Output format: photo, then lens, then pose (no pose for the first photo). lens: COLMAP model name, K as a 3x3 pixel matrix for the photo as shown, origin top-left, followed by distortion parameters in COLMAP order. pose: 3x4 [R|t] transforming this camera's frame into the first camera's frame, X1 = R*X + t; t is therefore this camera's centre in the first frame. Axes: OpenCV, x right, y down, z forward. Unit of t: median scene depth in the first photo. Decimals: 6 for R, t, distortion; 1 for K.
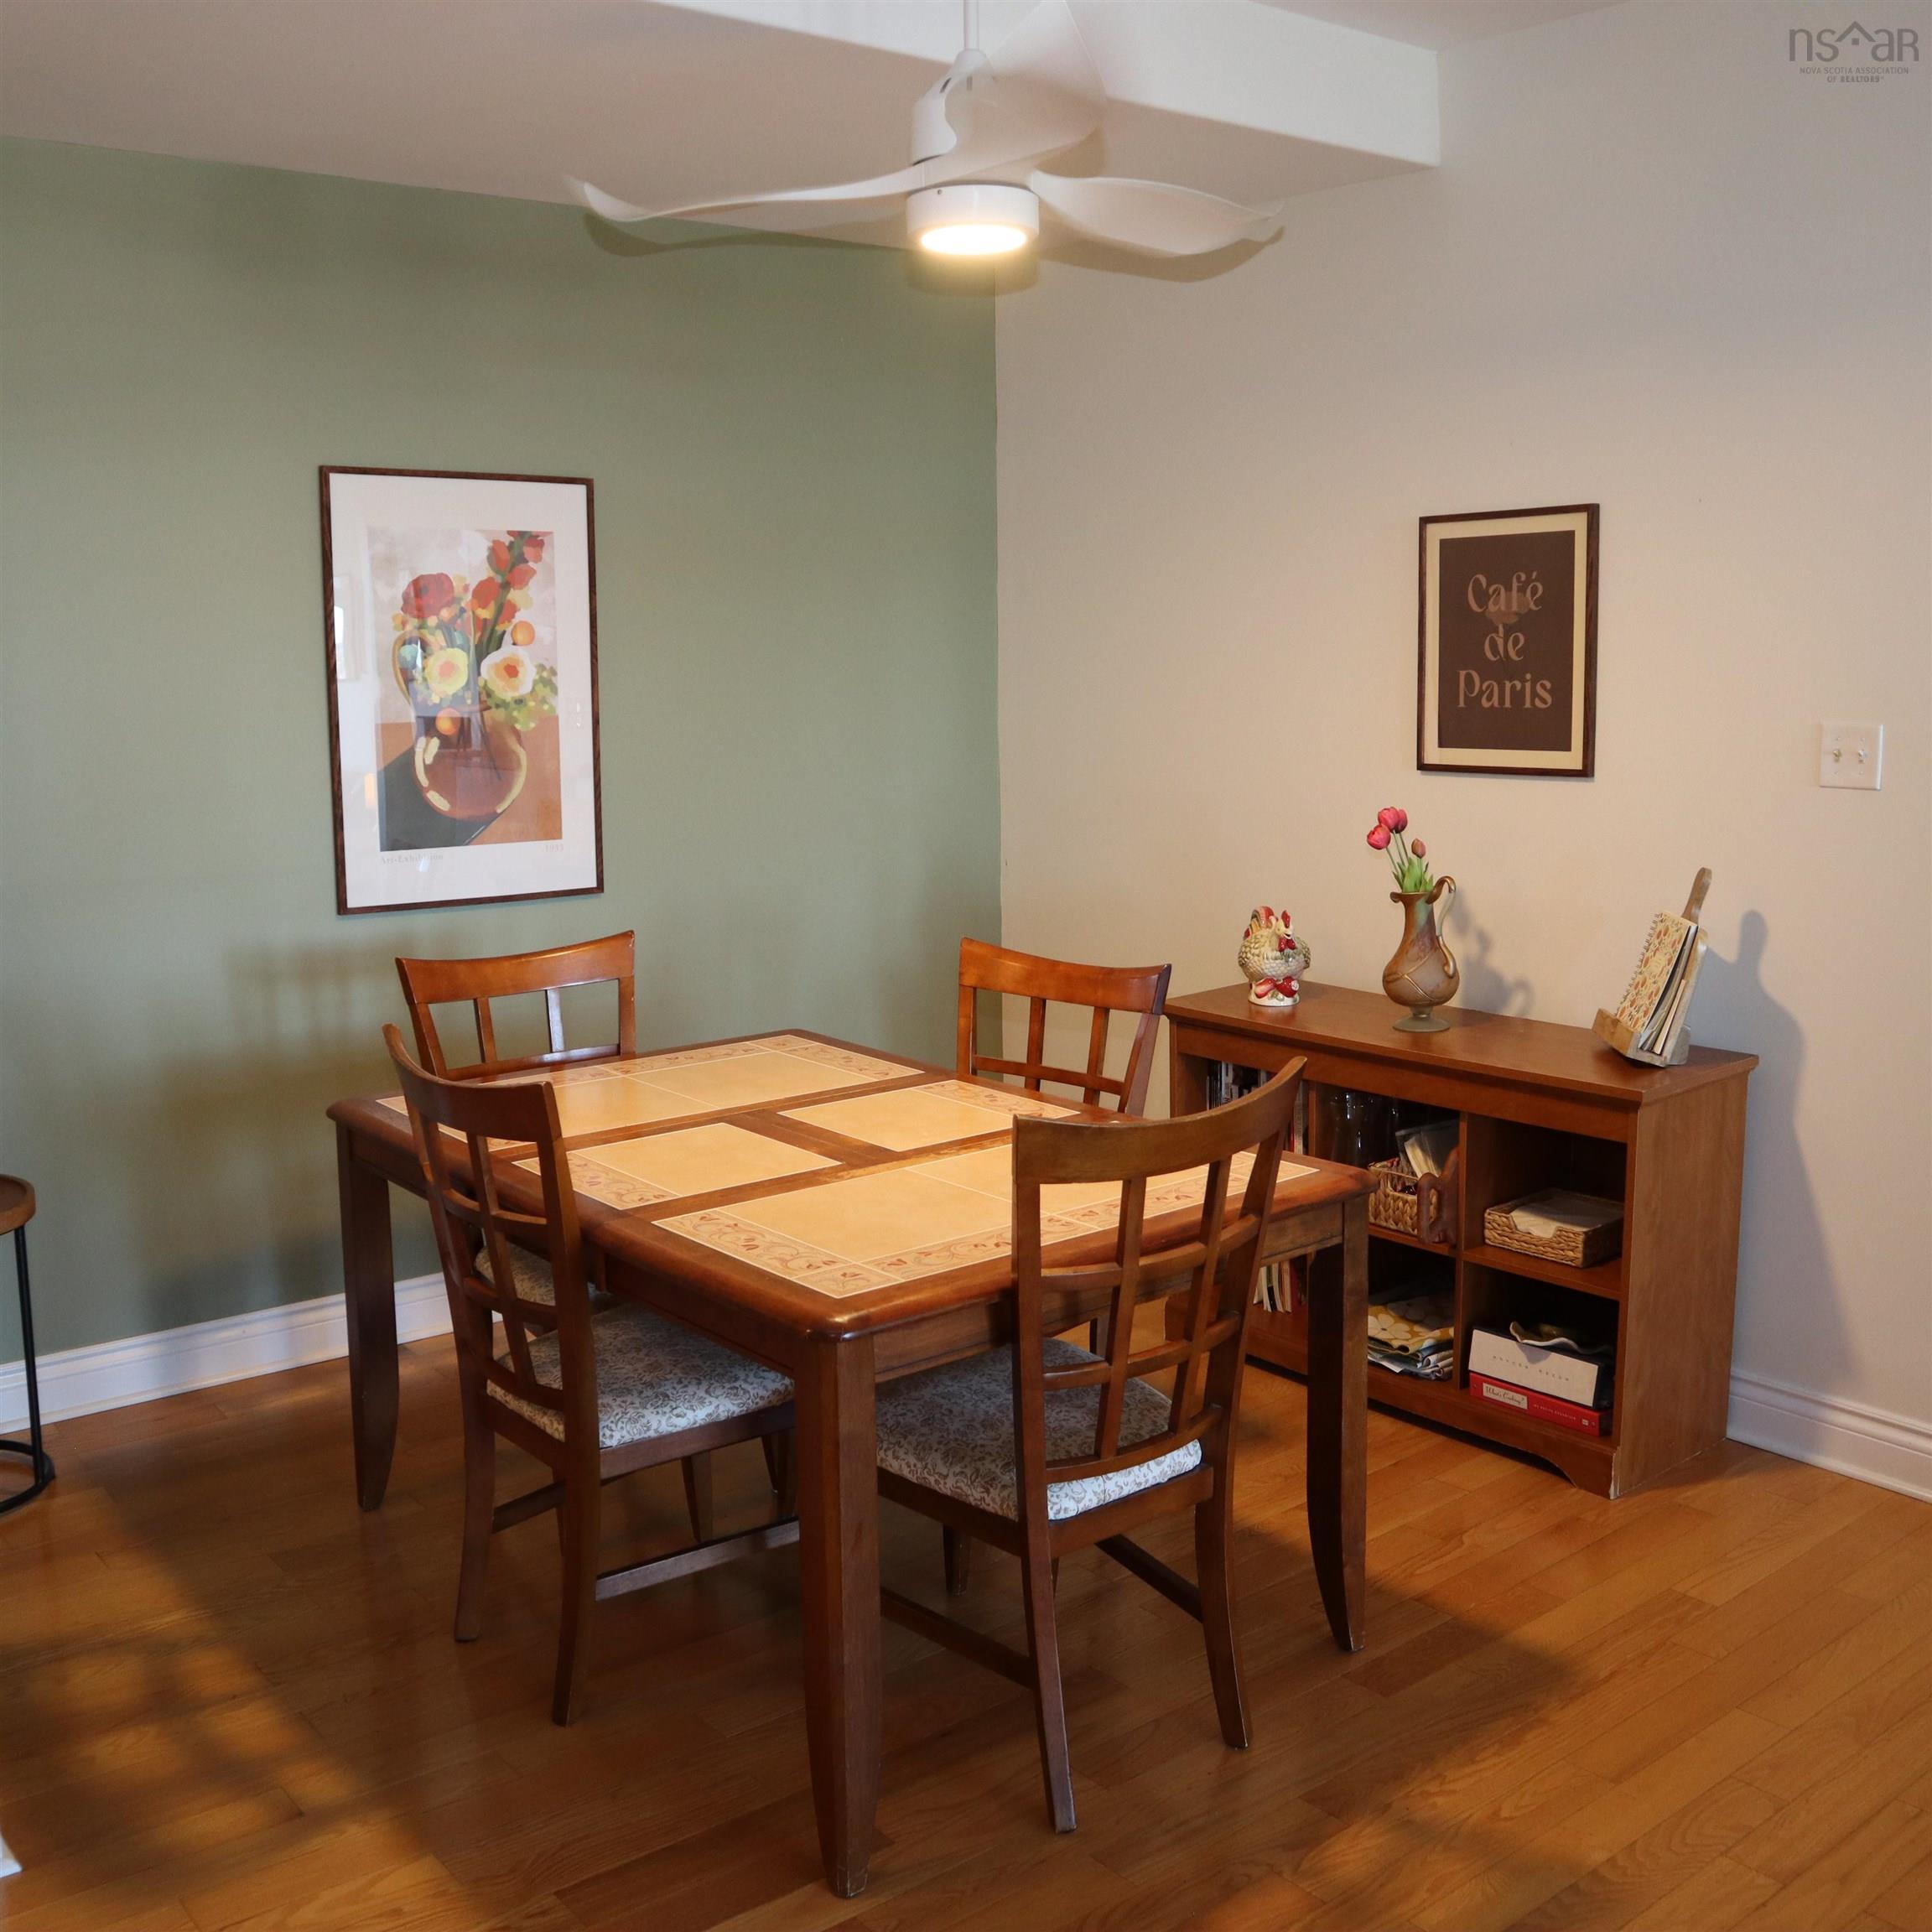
lens RADIAL K [[1993.7, 0, 966.0], [0, 1993.7, 966.0], [0, 0, 1]] dist [-0.147278, 0.111321]
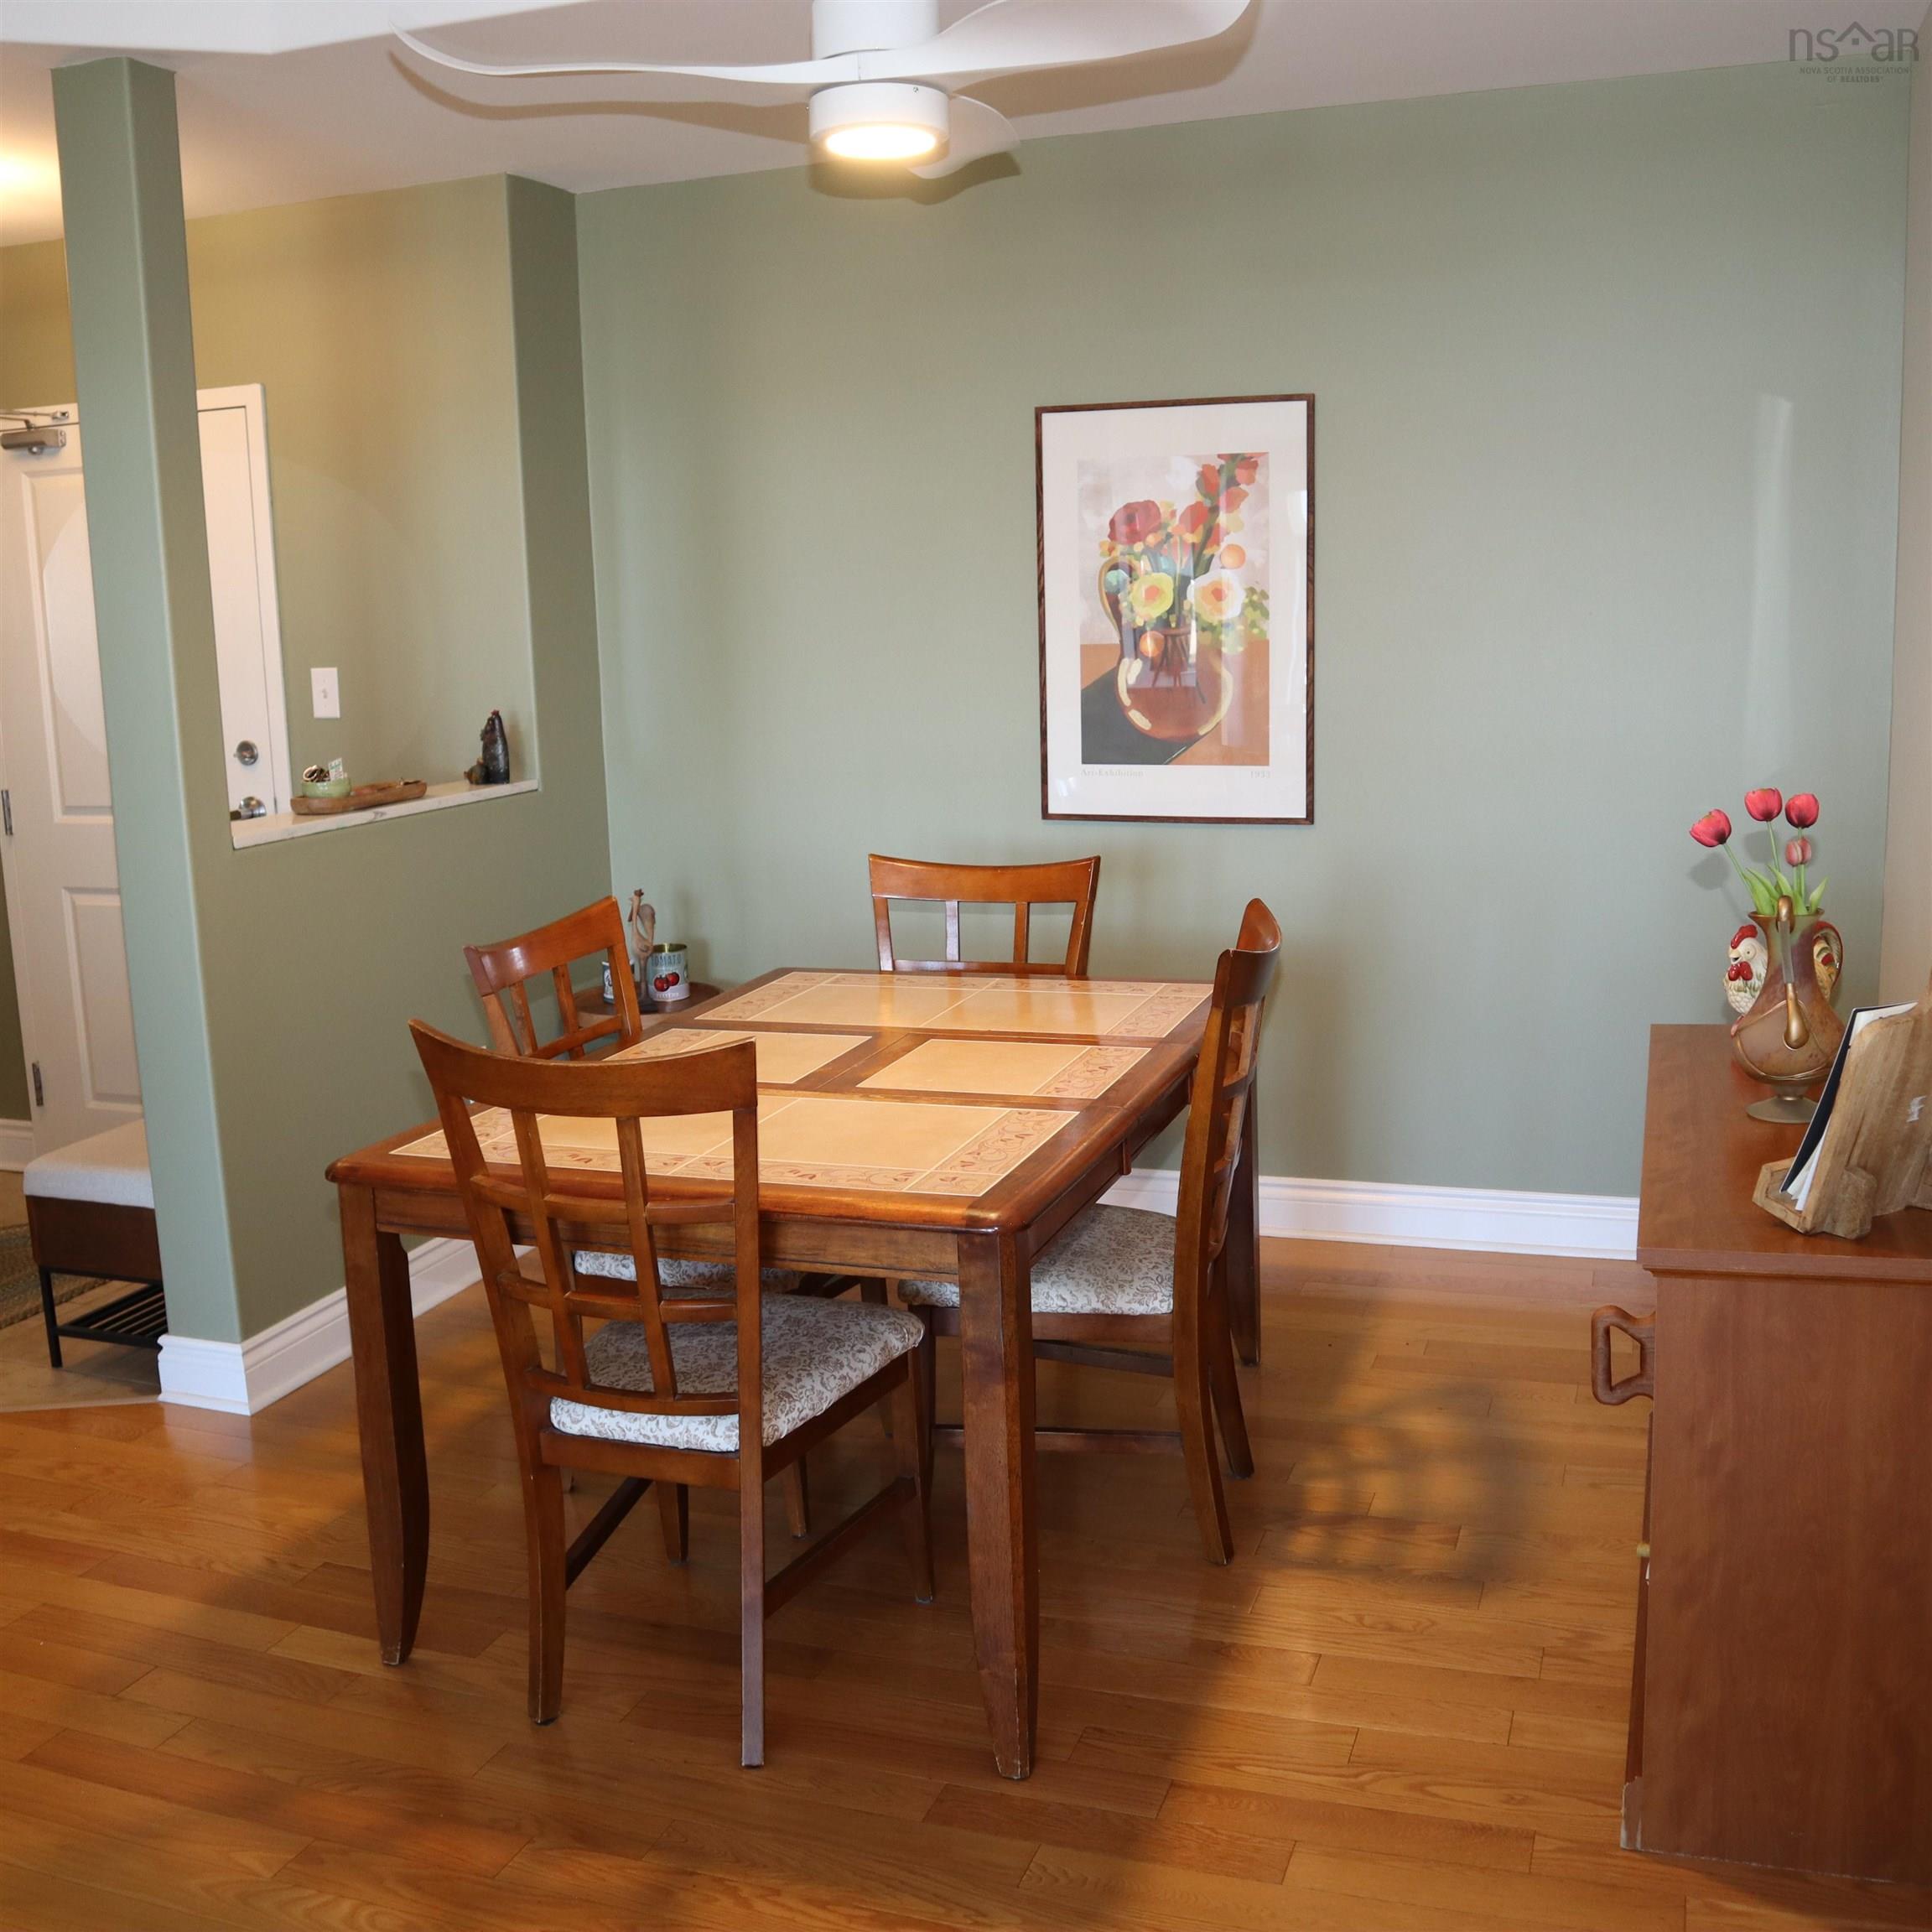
lens RADIAL K [[1993.7, 0, 966.0], [0, 1993.7, 966.0], [0, 0, 1]] dist [-0.147278, 0.111321]
pose [[0.519873, 0.143944, -0.842029, 0.587870], [-0.108441, 0.988847, 0.102090, -0.052448], [0.847333, 0.038237, 0.529684, 0.371347]]
